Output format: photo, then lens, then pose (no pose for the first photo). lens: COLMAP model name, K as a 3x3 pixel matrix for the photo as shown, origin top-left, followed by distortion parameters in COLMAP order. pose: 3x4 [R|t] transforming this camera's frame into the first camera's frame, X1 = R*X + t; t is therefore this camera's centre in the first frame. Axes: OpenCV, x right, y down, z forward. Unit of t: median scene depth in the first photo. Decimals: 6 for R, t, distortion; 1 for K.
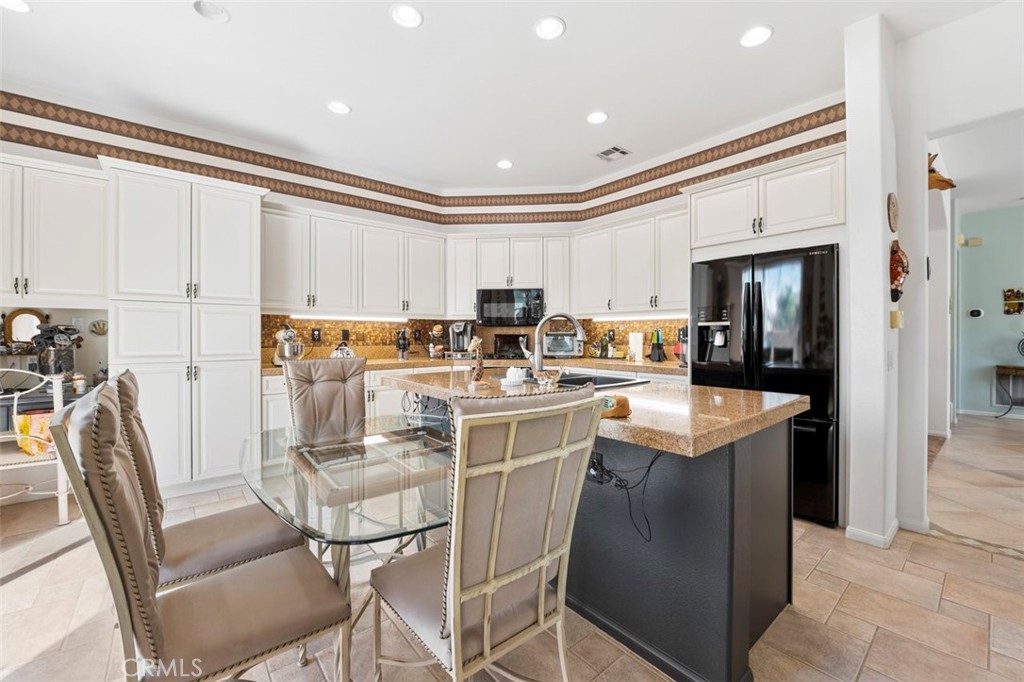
lens RADIAL K [[410.9, 0, 511.0], [0, 410.9, 335.1], [0, 0, 1]] dist [-0.005455, -0.002207]
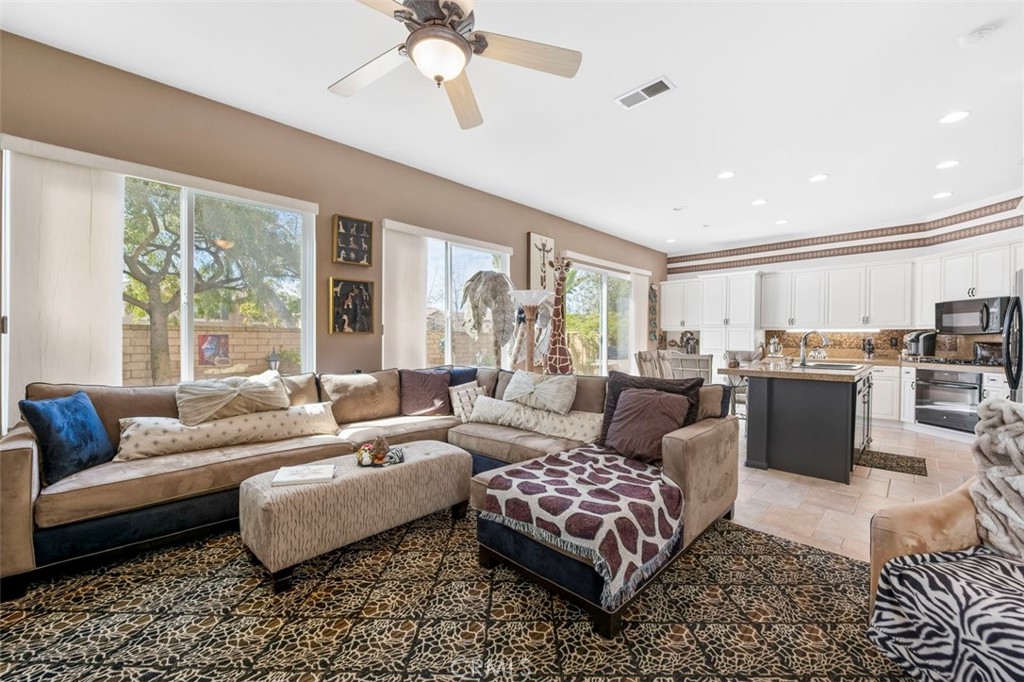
lens RADIAL K [[410.9, 0, 512.0], [0, 410.9, 343.5], [0, 0, 1]] dist [-0.005455, -0.002207]
pose [[0.087145, 0.011535, -0.996129, 1.029162], [-0.007597, 0.999912, 0.010914, -0.000203], [0.996167, 0.006617, 0.087225, -0.308095]]
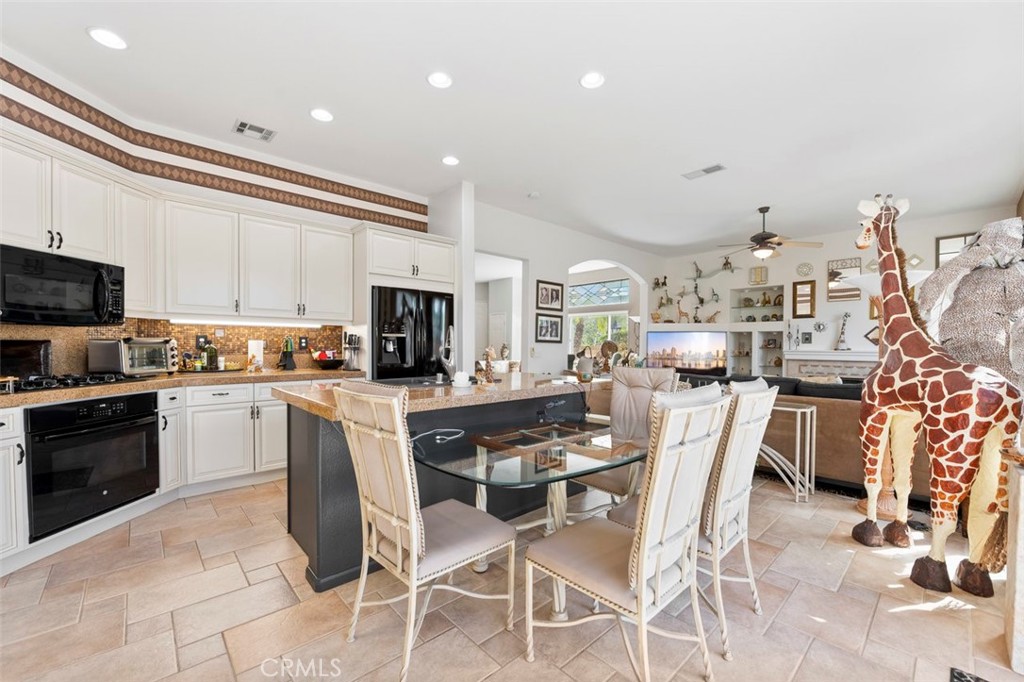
lens RADIAL K [[410.9, 0, 515.3], [0, 410.9, 352.0], [0, 0, 1]] dist [-0.005455, -0.002207]
pose [[-0.048392, -0.018875, 0.998650, -0.606472], [-0.004751, 0.999814, 0.018667, 0.000890], [-0.998817, -0.003841, -0.048472, 0.466786]]
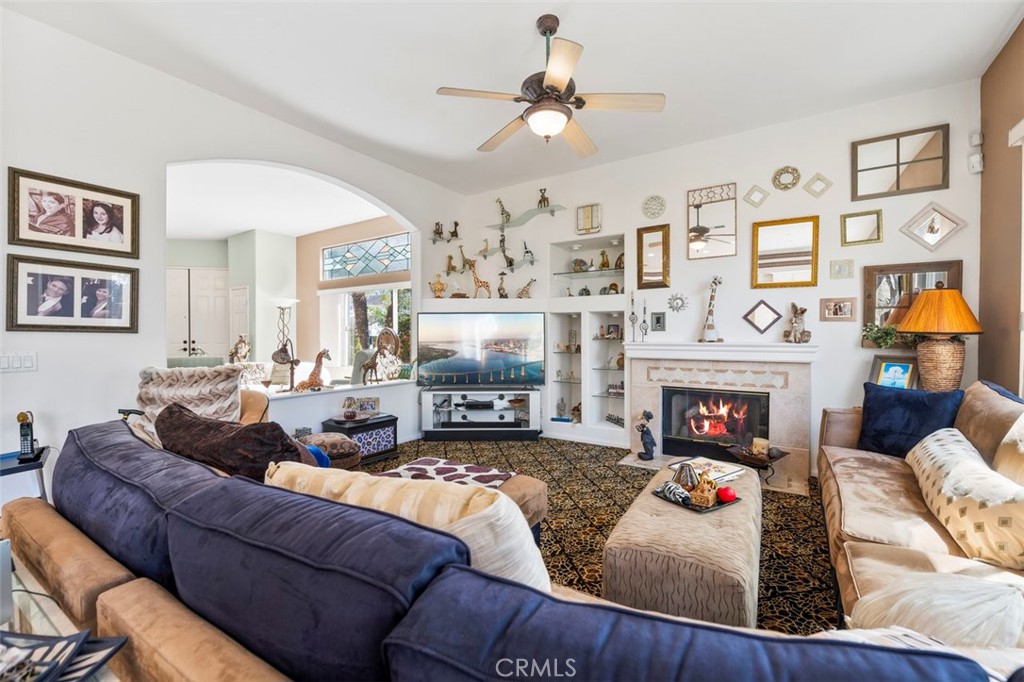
lens RADIAL K [[432.5, 0, 508.4], [0, 432.5, 341.2], [0, 0, 1]] dist [-0.012322, -0.000991]
pose [[-0.274601, -0.012586, 0.961476, 0.059447], [0.002815, 0.999900, 0.013893, 0.001138], [-0.961554, 0.006522, -0.274538, -0.129296]]
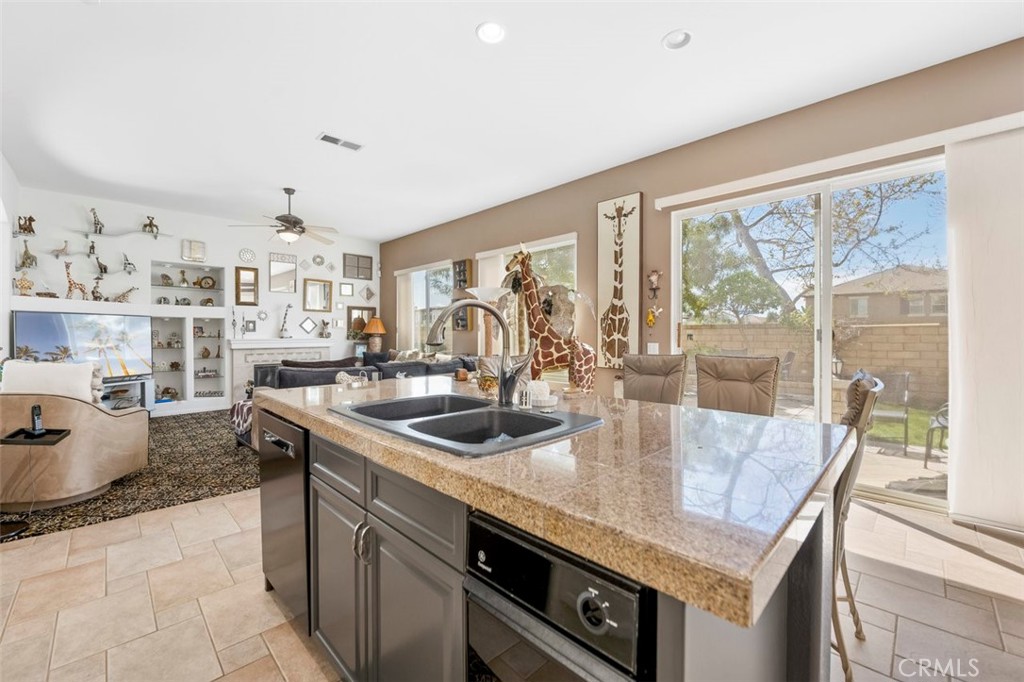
lens RADIAL K [[410.9, 0, 511.3], [0, 410.9, 334.0], [0, 0, 1]] dist [-0.005455, -0.002207]
pose [[-0.996886, 0.000917, -0.078846, 0.059069], [0.000799, 0.999999, 0.001537, -0.000695], [0.078847, 0.001469, -0.996886, 0.884982]]
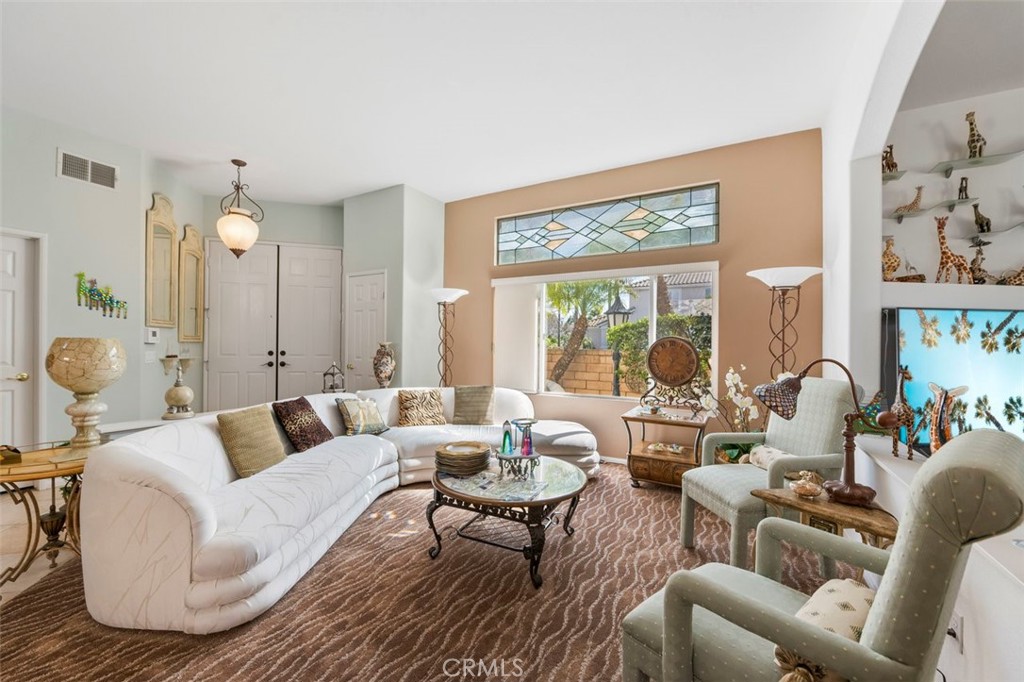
lens RADIAL K [[410.9, 0, 510.5], [0, 410.9, 347.4], [0, 0, 1]] dist [-0.005455, -0.002207]
pose [[-0.357285, -0.007625, 0.933964, 0.870300], [-0.006523, 0.999963, 0.005669, -0.001526], [-0.933972, -0.004067, -0.357322, 0.482124]]
